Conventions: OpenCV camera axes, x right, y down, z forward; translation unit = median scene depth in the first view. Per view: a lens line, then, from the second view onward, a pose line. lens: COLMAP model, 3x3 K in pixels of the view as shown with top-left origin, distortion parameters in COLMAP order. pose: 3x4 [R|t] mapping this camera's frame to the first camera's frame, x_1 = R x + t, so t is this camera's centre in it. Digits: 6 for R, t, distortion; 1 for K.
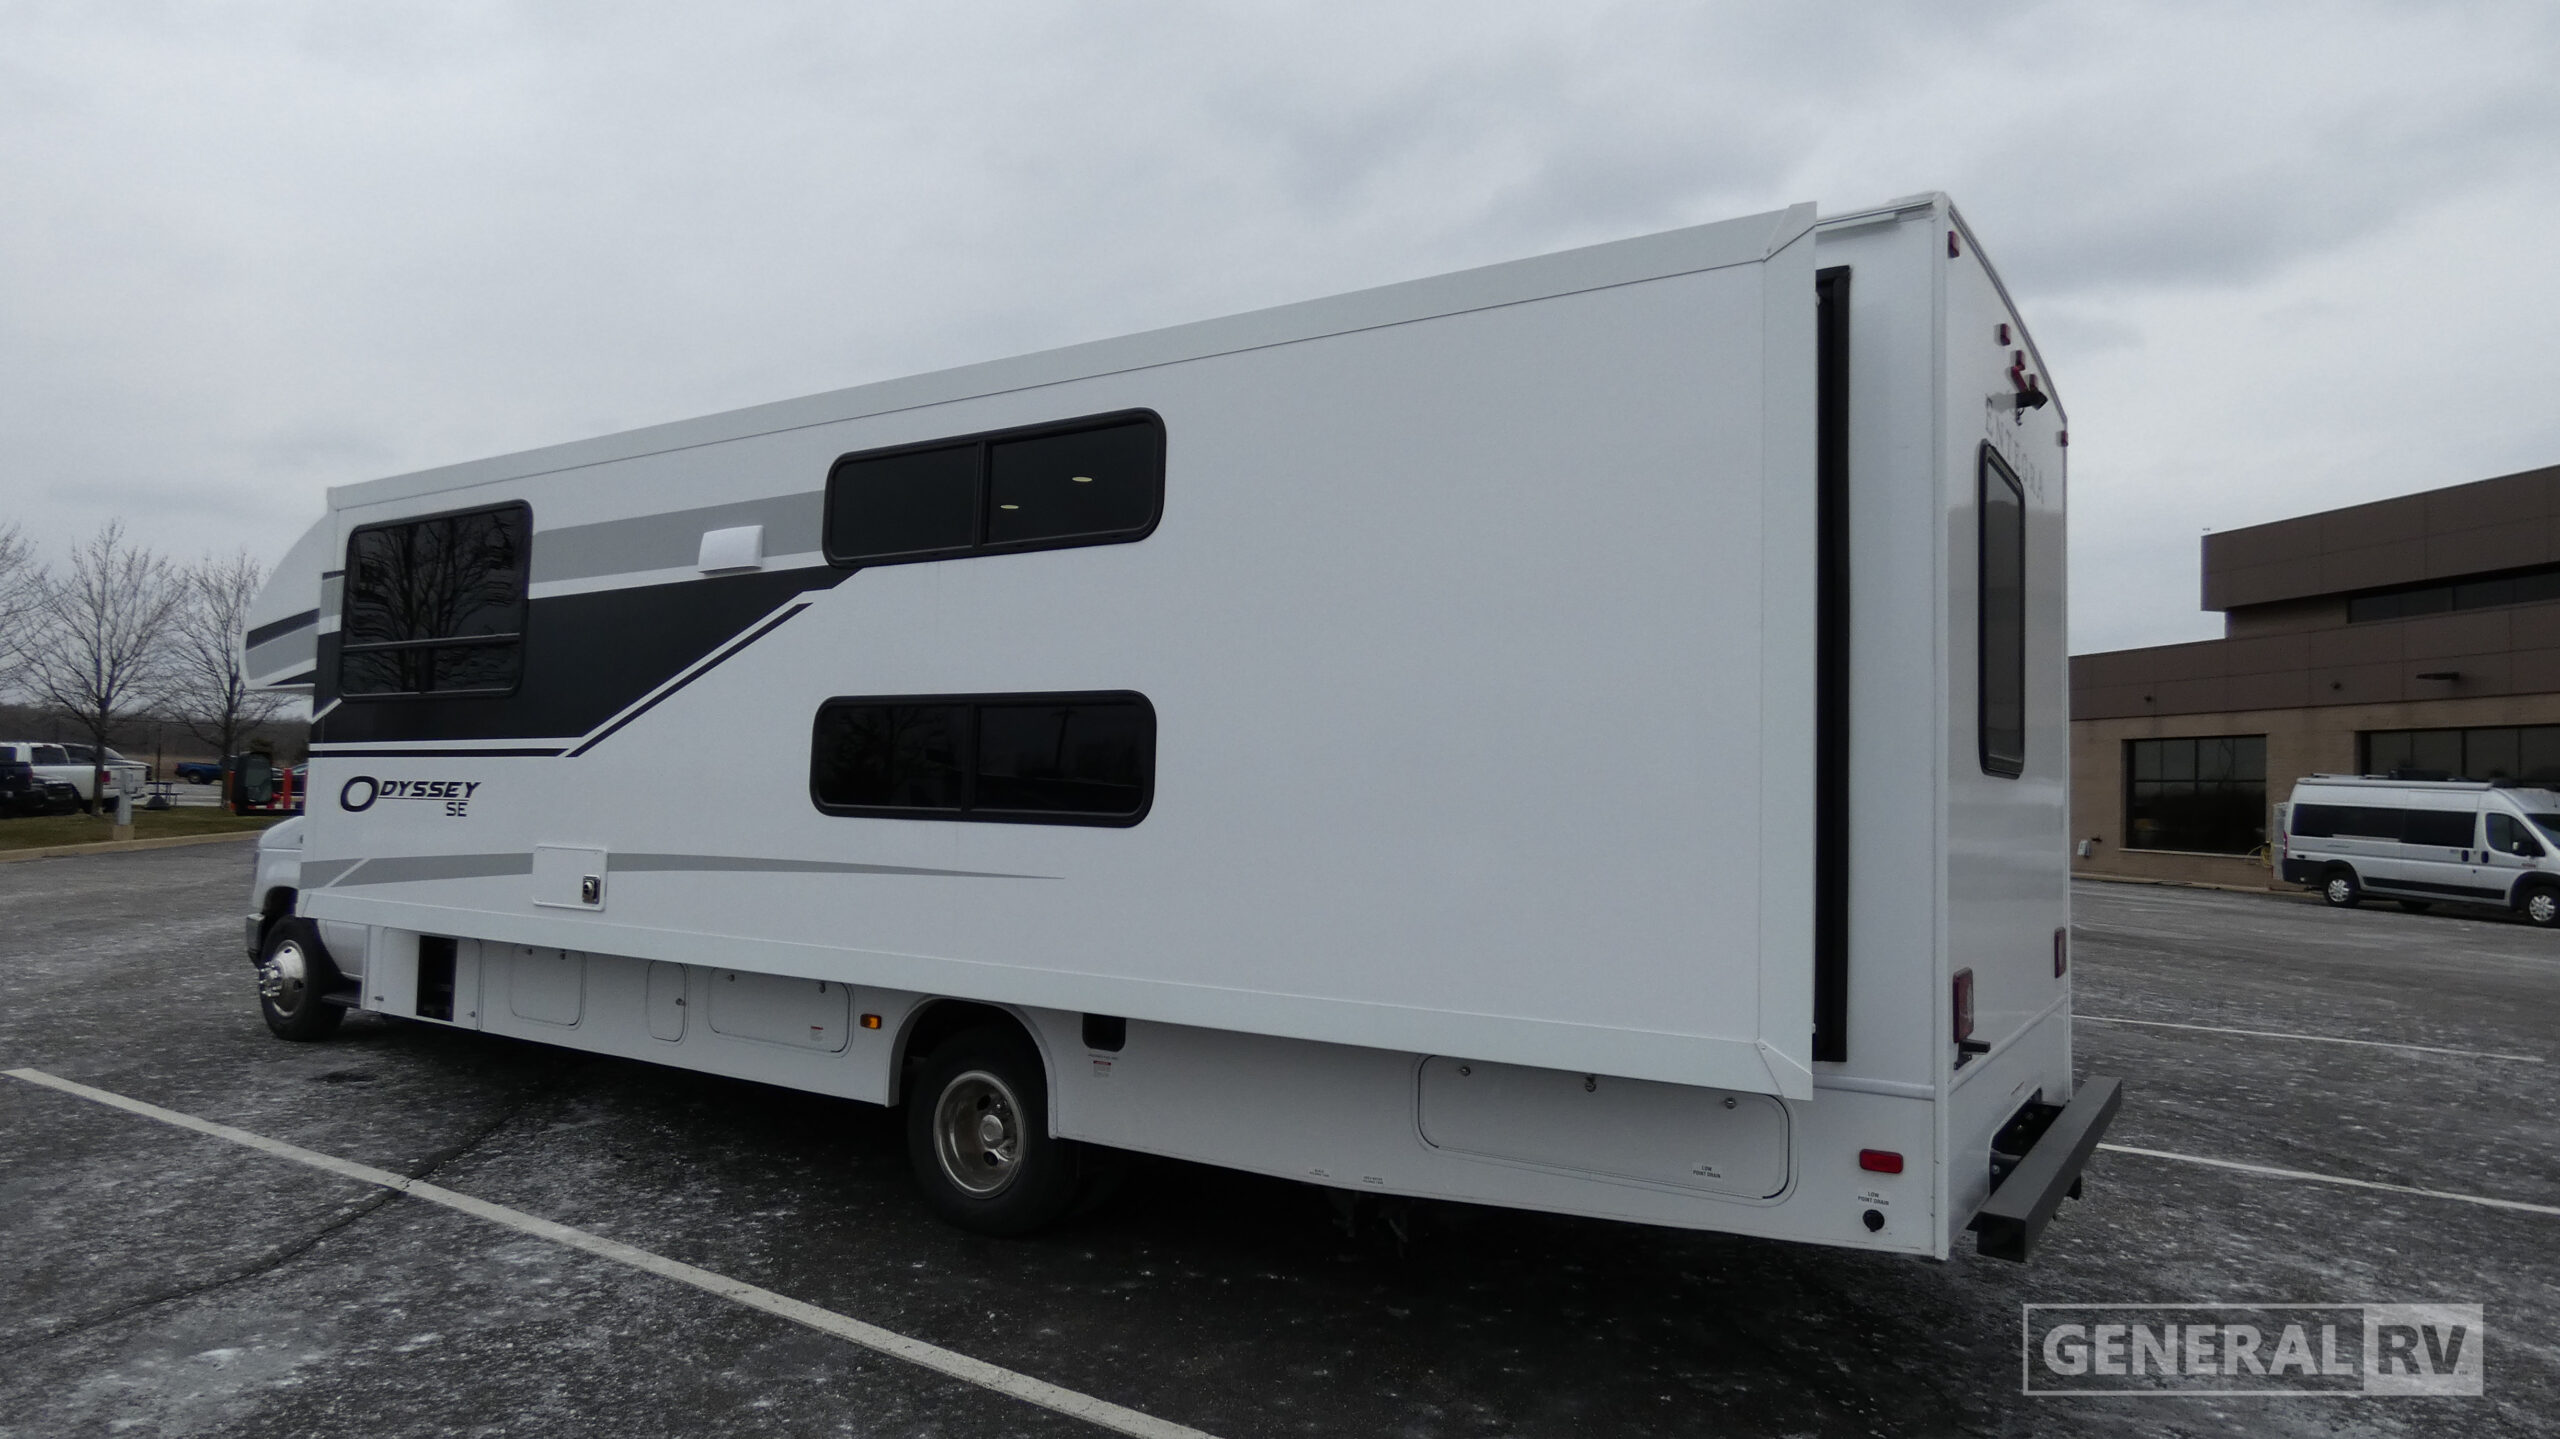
lens RADIAL K [[1528.8, 0, 1280.0], [0, 1528.8, 719.5], [0, 0, 1]] dist [-0.002986, -0.000743]
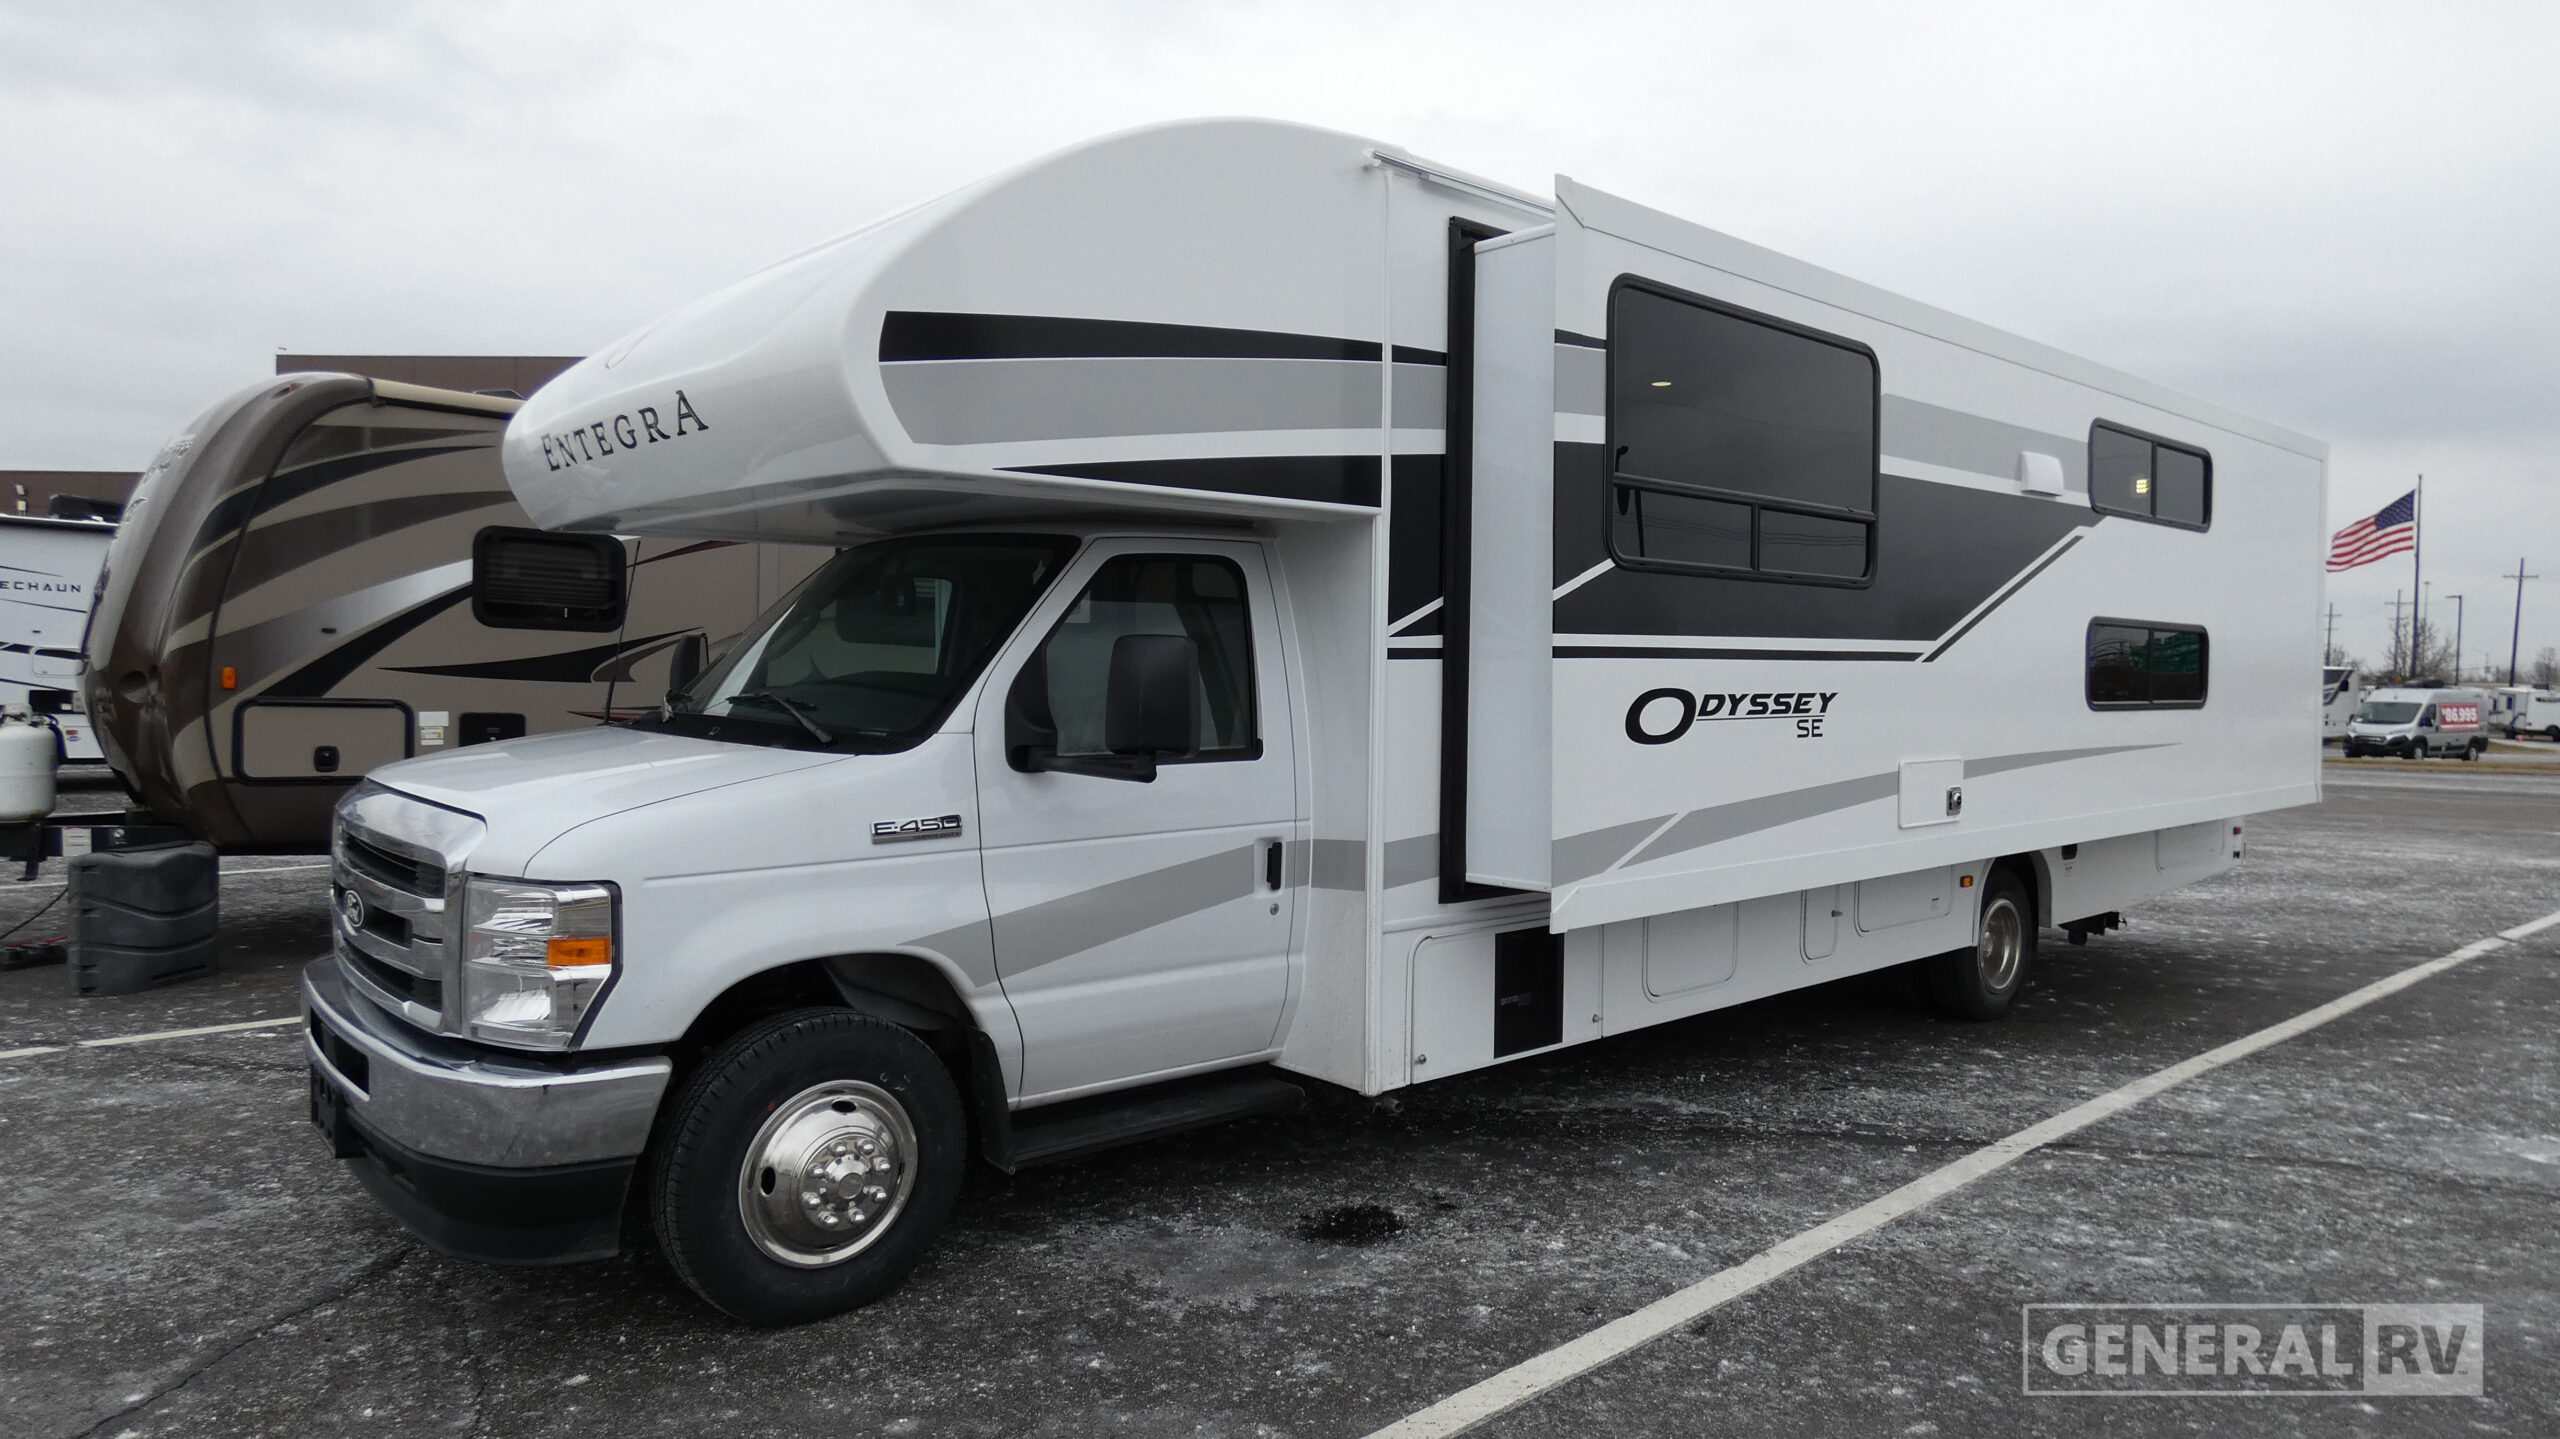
lens RADIAL K [[1528.8, 0, 1280.0], [0, 1528.8, 719.5], [0, 0, 1]] dist [-0.002986, -0.000743]
pose [[0.267004, -0.057086, 0.962003, -1.361213], [-0.060596, 0.995274, 0.075879, 0.012000], [-0.961788, -0.078554, 0.262283, 1.061311]]
